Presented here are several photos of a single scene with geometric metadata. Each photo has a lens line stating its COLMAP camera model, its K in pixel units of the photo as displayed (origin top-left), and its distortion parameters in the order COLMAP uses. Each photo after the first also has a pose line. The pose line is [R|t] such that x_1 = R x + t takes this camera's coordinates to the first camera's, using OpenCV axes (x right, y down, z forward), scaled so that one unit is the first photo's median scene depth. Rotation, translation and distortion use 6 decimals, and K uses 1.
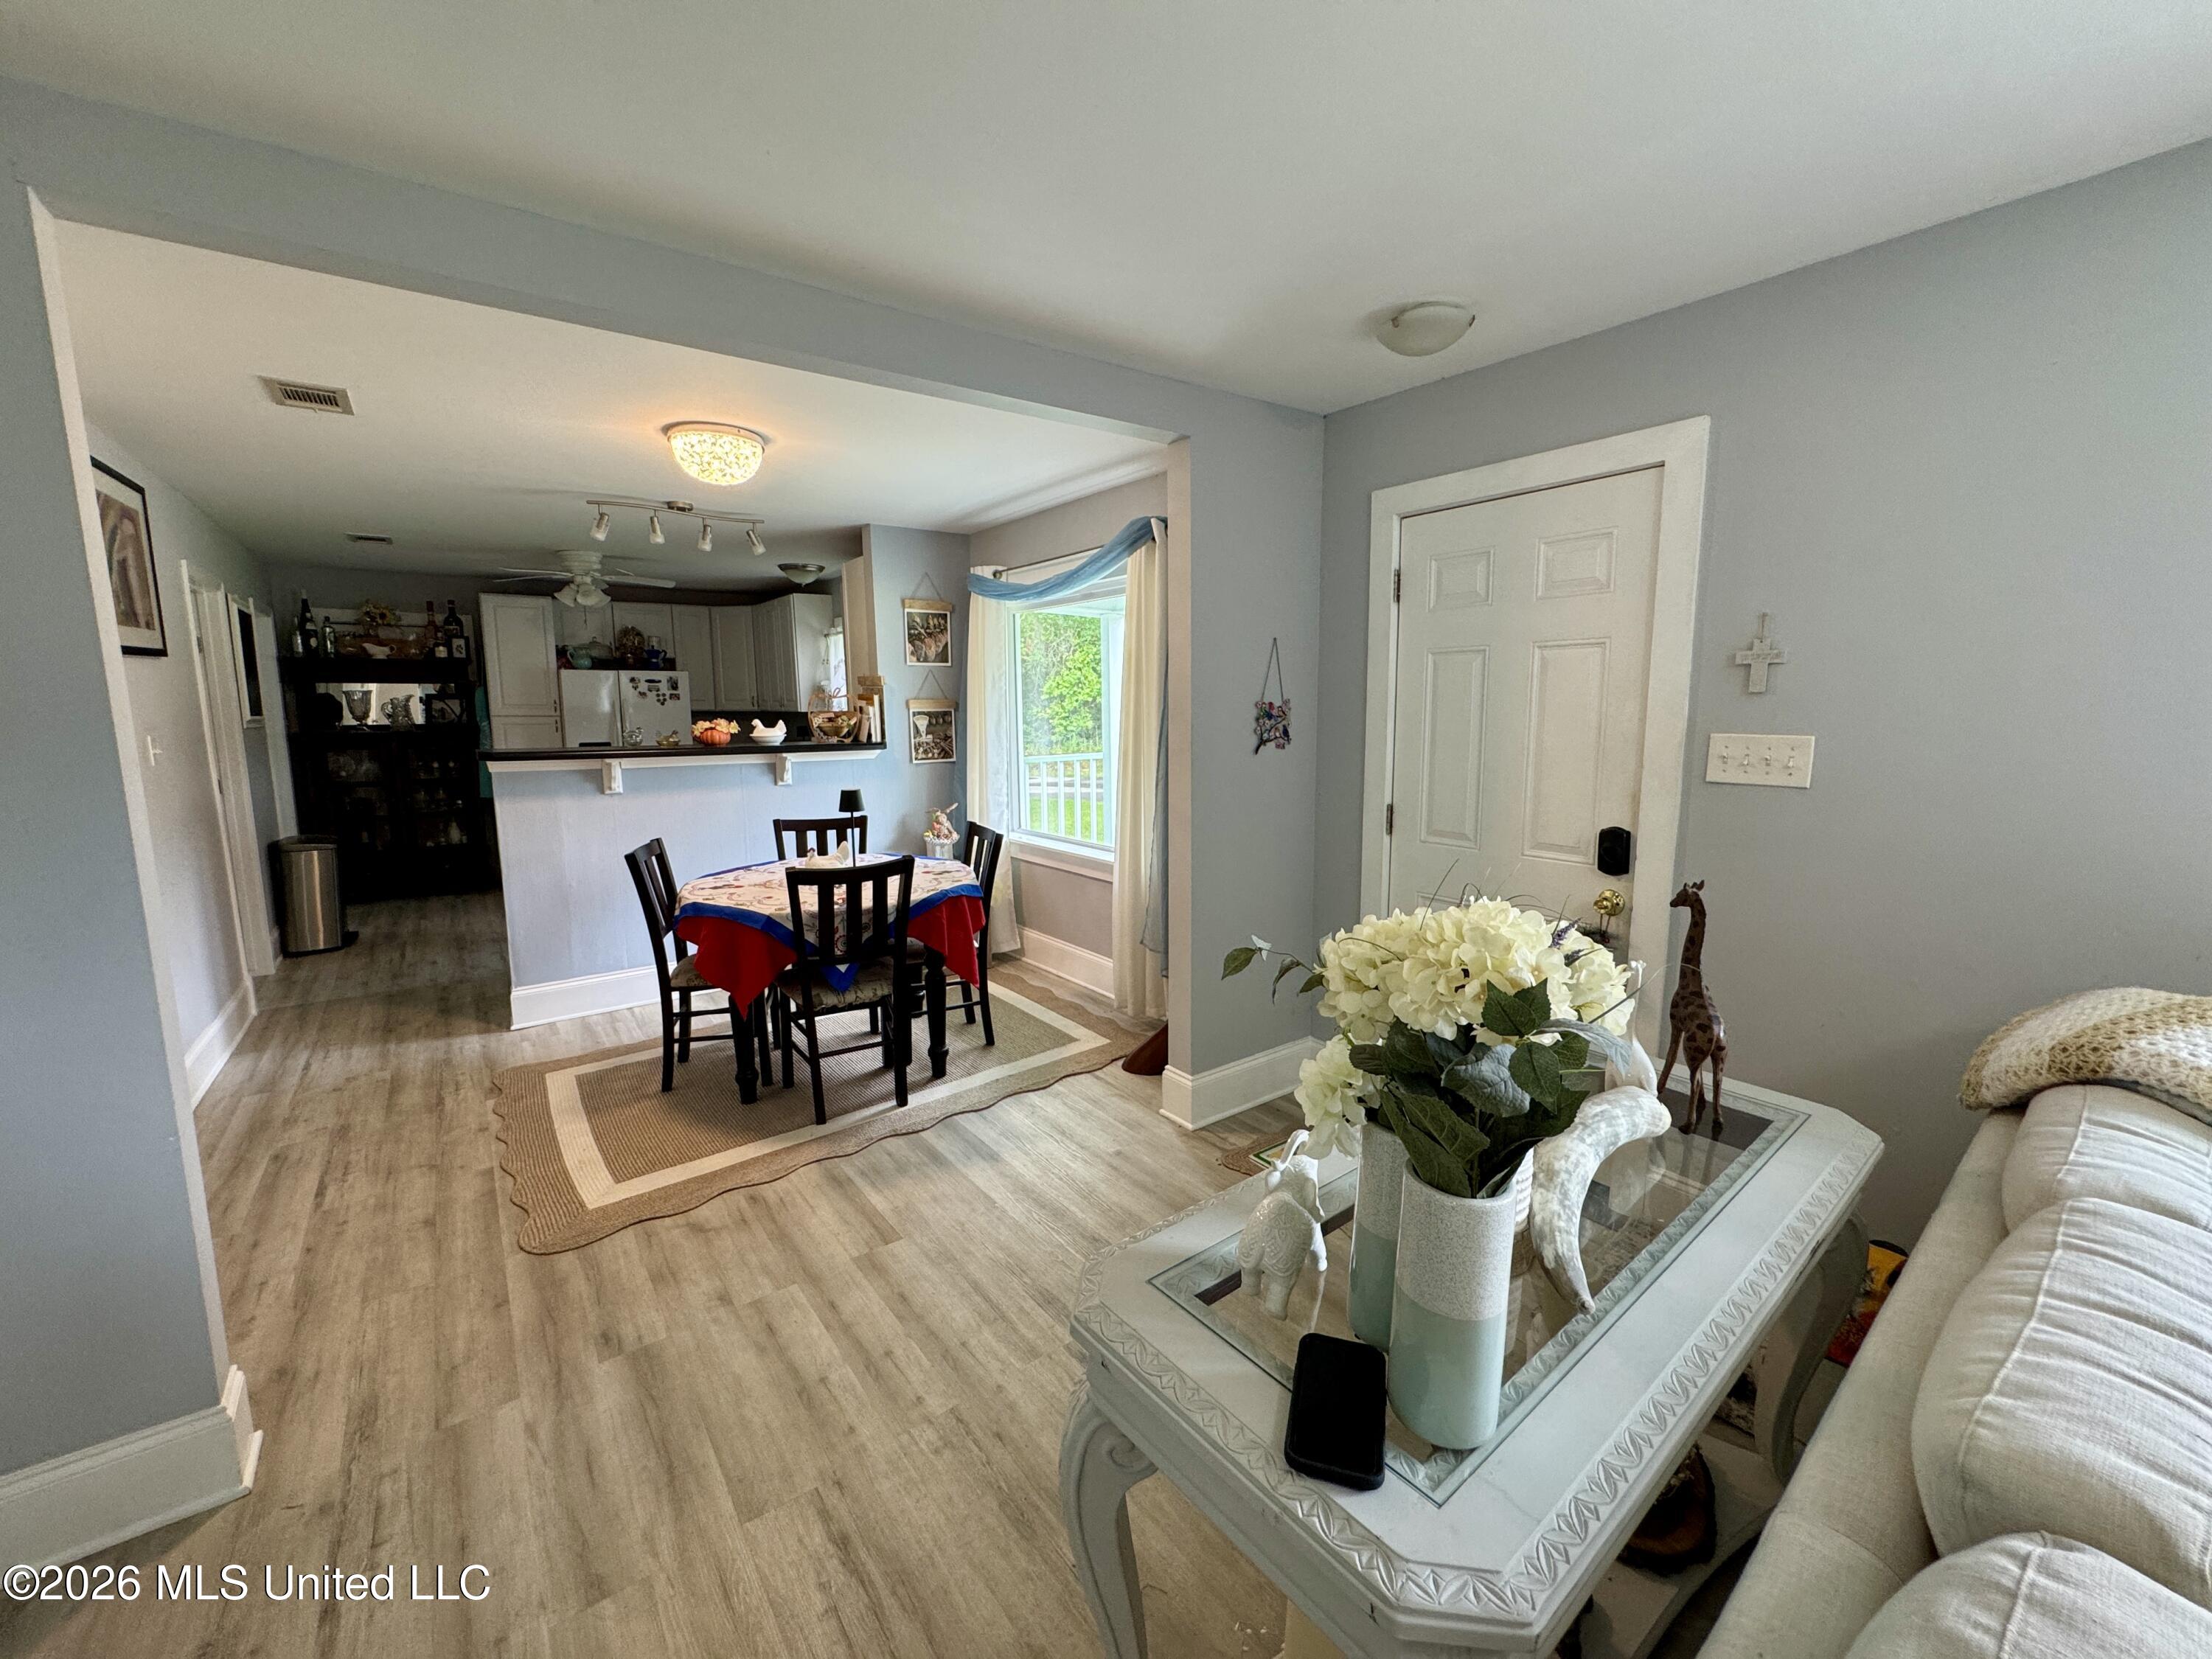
lens RADIAL K [[885.7, 0, 1106.0], [0, 885.7, 829.5], [0, 0, 1]] dist [-0.003199, 0.000451]
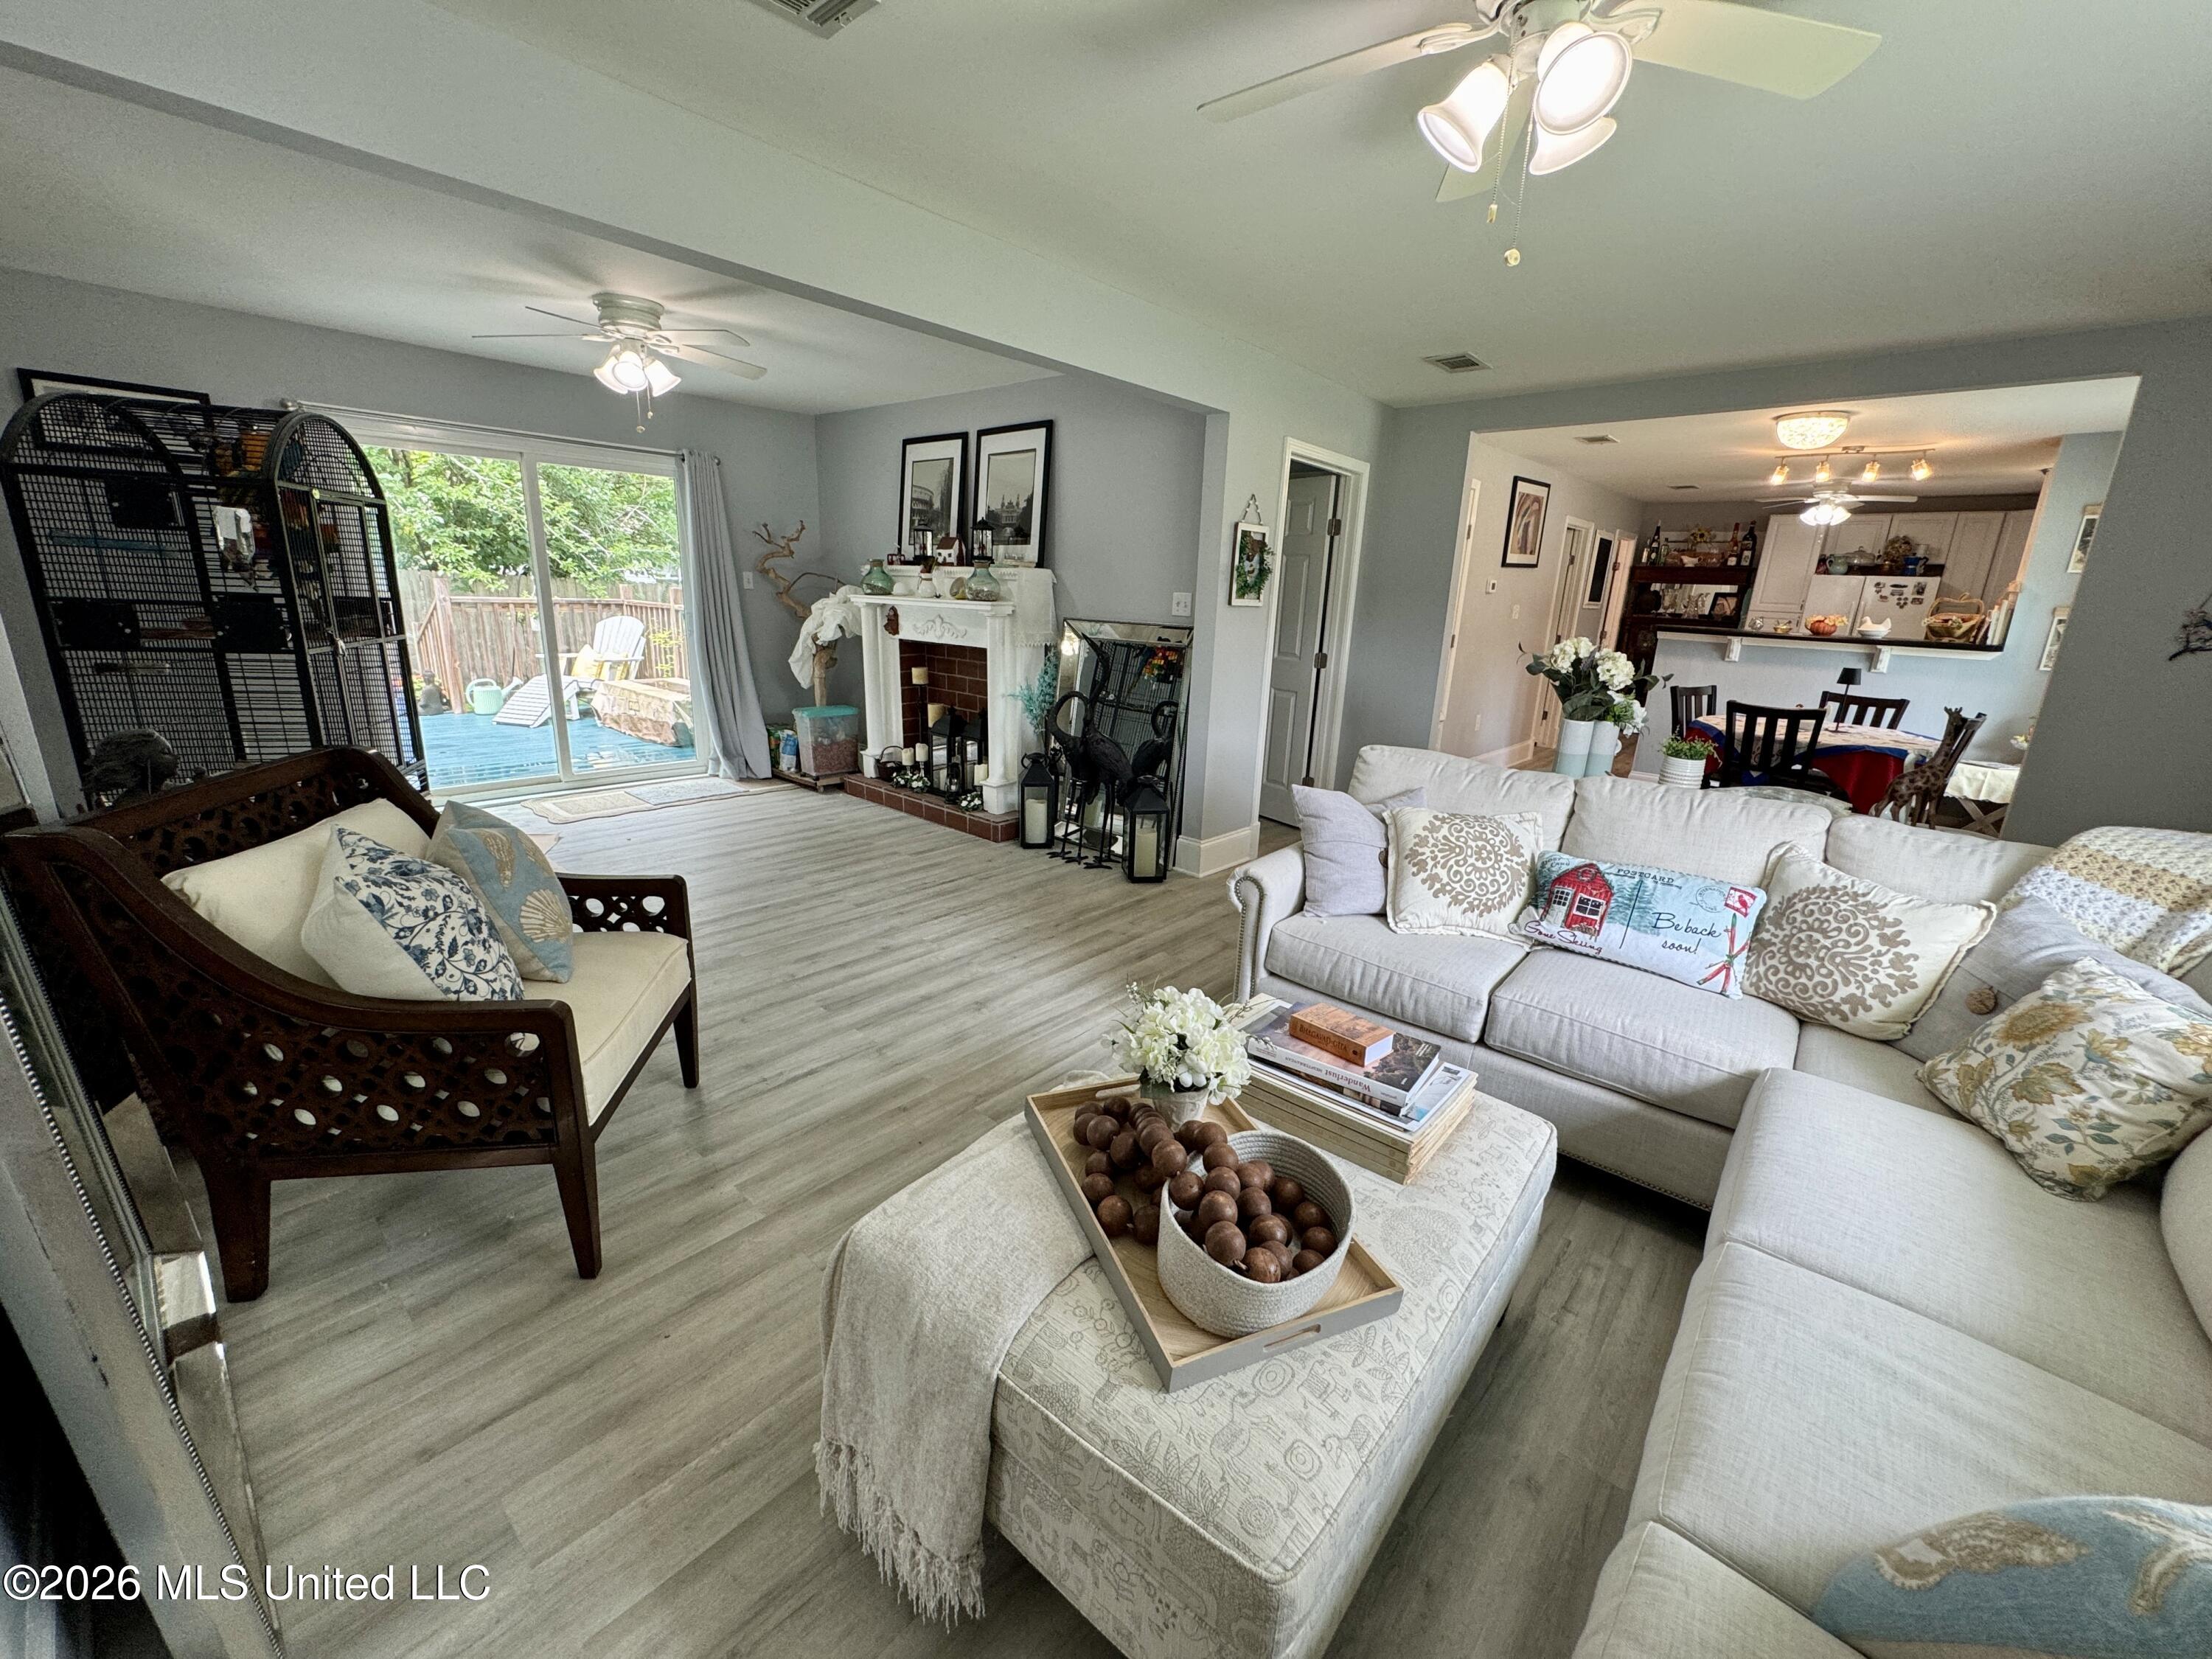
lens RADIAL K [[885.7, 0, 1106.0], [0, 885.7, 829.5], [0, 0, 1]] dist [-0.003199, 0.000451]
pose [[0.204619, 0.274082, -0.939686, 0.835058], [-0.176534, 0.954590, 0.239989, 0.069596], [0.962791, 0.116780, 0.243712, -0.398958]]
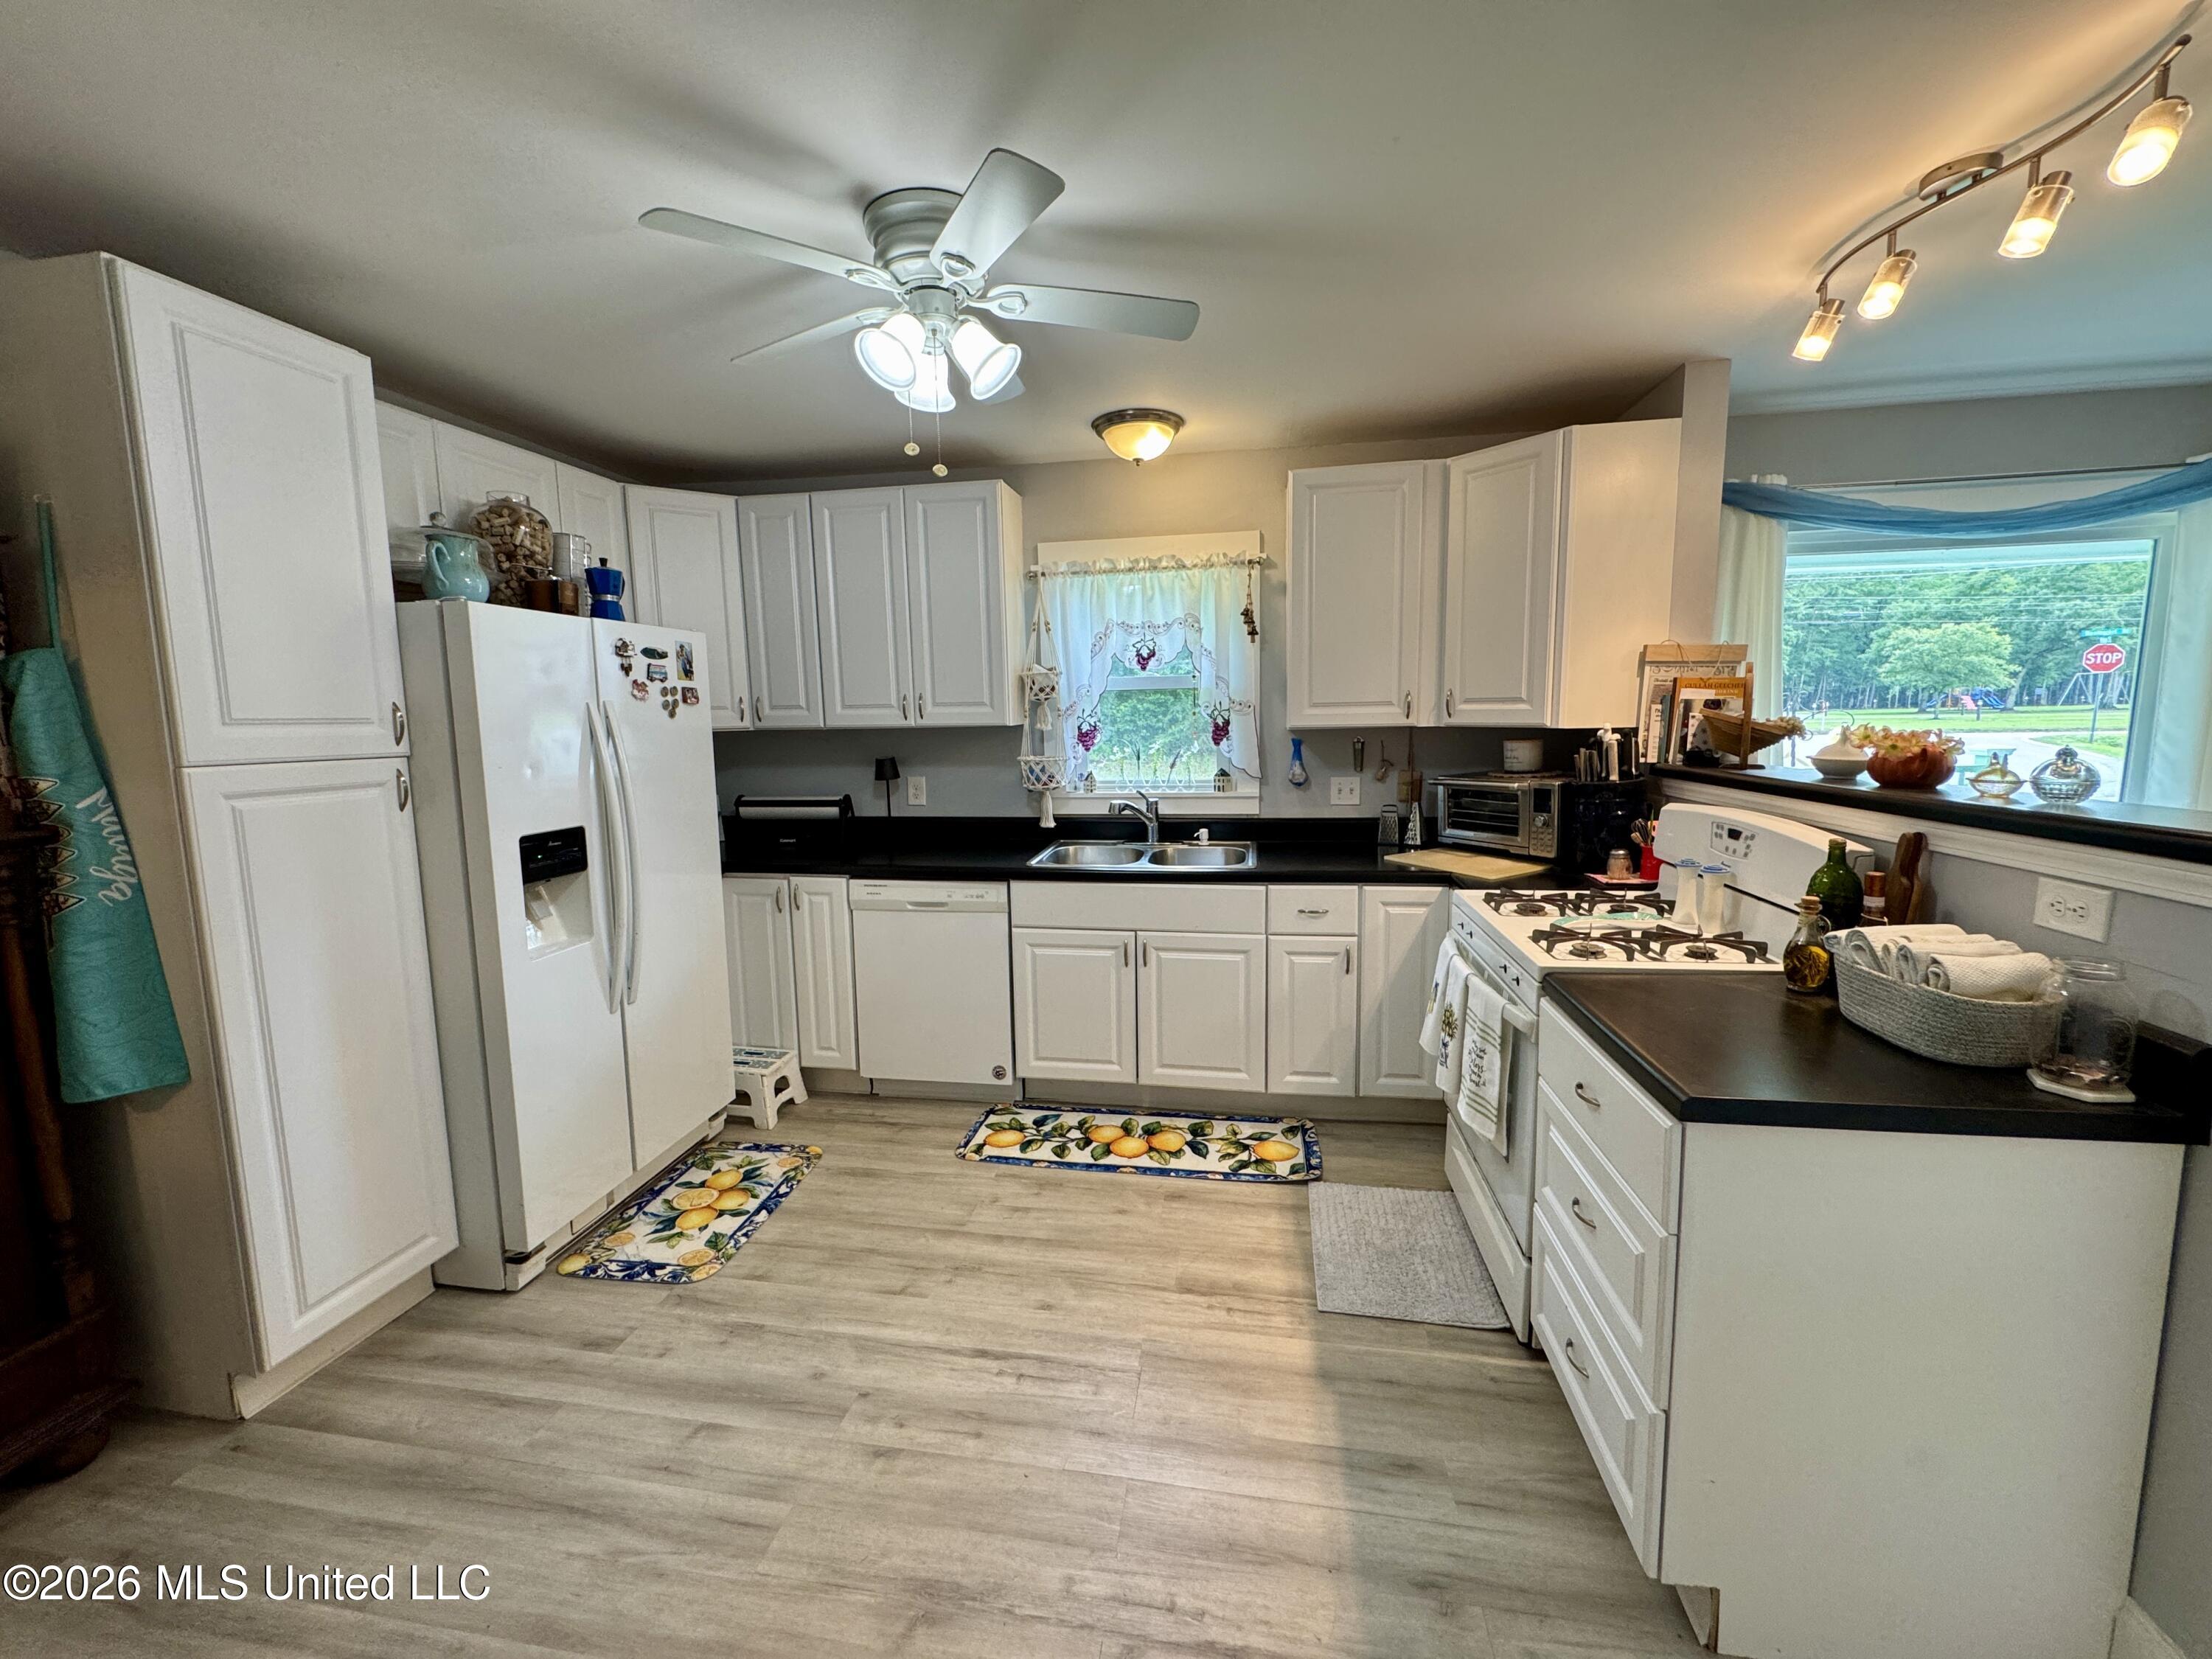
lens RADIAL K [[885.7, 0, 1106.0], [0, 885.7, 829.5], [0, 0, 1]] dist [-0.003199, 0.000451]
pose [[0.723061, -0.102052, 0.683205, -1.284344], [0.114740, 0.993031, 0.026899, -0.165339], [-0.681189, 0.058942, 0.729731, 1.214447]]
